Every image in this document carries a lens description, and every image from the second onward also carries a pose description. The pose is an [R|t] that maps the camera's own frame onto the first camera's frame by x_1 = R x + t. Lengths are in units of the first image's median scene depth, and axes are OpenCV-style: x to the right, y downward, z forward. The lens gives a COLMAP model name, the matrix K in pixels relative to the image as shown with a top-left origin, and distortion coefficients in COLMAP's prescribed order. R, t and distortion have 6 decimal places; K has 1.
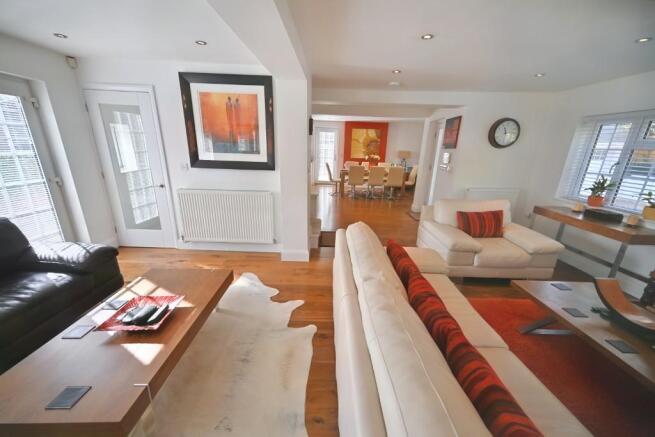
lens RADIAL K [[263.9, 0, 327.5], [0, 263.9, 218.5], [0, 0, 1]] dist [0.002007, 0.000183]
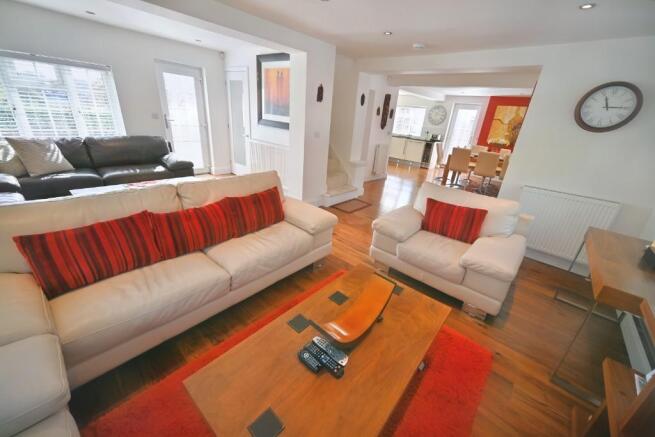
lens RADIAL K [[261.3, 0, 327.5], [0, 261.3, 218.5], [0, 0, 1]] dist [0.000127, 0.000054]
pose [[0.740541, 0.284411, -0.608859, 0.748293], [-0.240873, 0.958163, 0.154610, -0.015606], [0.627359, 0.032163, 0.778066, 0.149968]]
